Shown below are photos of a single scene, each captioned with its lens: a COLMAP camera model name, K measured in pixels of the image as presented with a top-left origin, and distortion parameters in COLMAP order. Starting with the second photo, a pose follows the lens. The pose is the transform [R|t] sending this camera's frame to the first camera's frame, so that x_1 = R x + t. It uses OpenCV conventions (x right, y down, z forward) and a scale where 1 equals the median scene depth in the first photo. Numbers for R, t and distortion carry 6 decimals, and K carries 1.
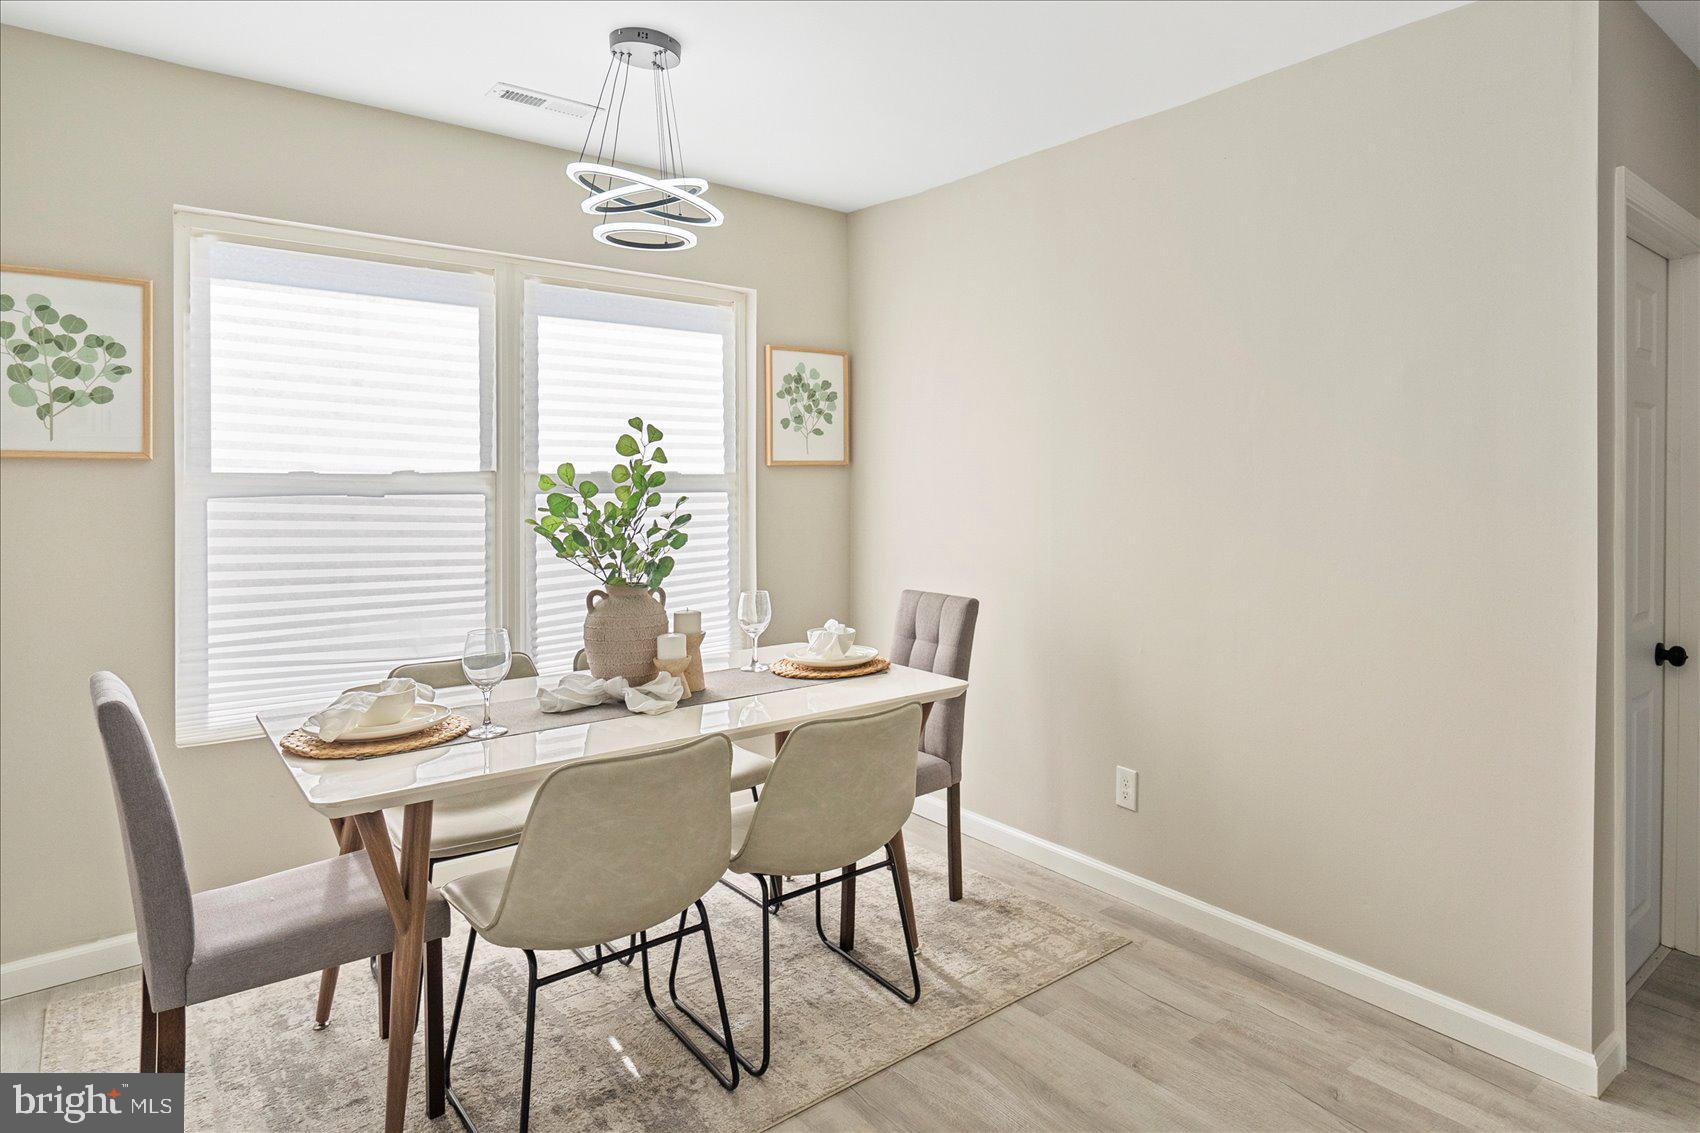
lens RADIAL K [[1138.6, 0, 850.8], [0, 1138.6, 483.1], [0, 0, 1]] dist [-0.004847, 0.001923]
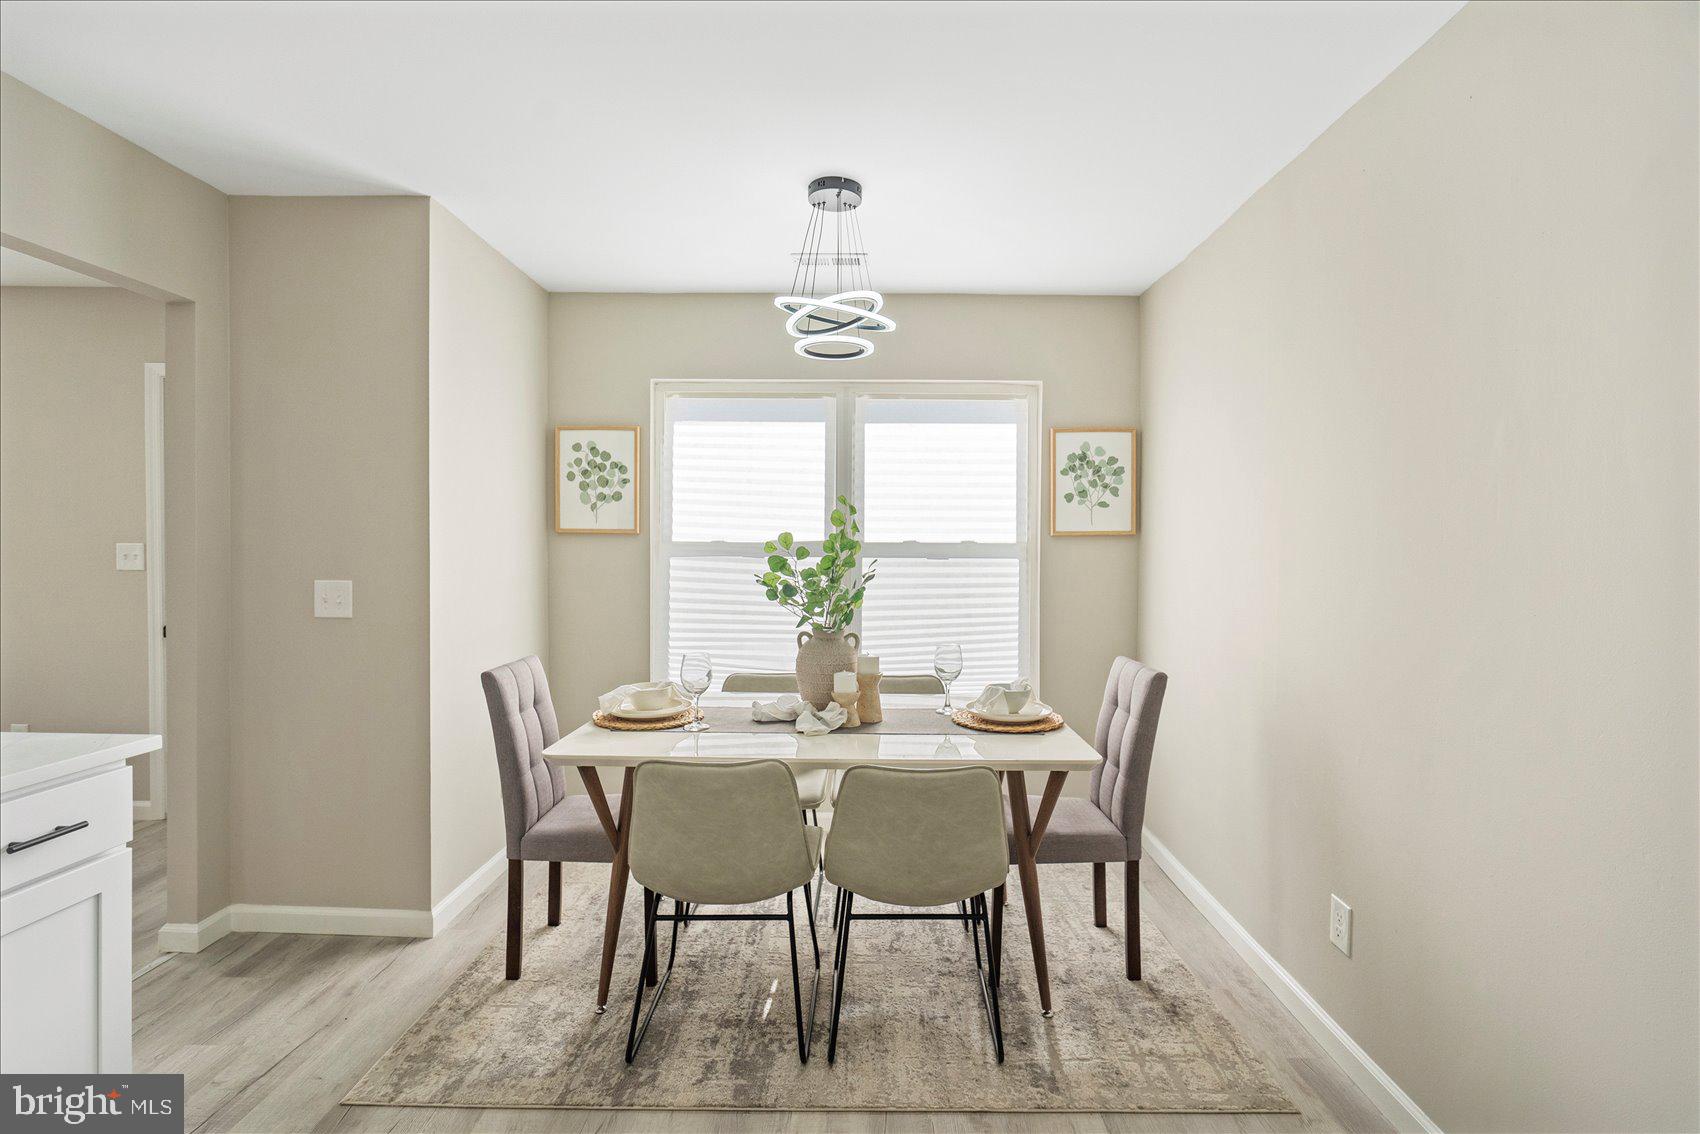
lens RADIAL K [[772.4, 0, 850.0], [0, 772.4, 567.0], [0, 0, 1]] dist [-0.012388, 0.007216]
pose [[0.721568, 0.020430, -0.692042, 0.386537], [-0.009994, 0.999768, 0.019095, 0.003750], [0.692272, -0.006862, 0.721605, 0.379644]]
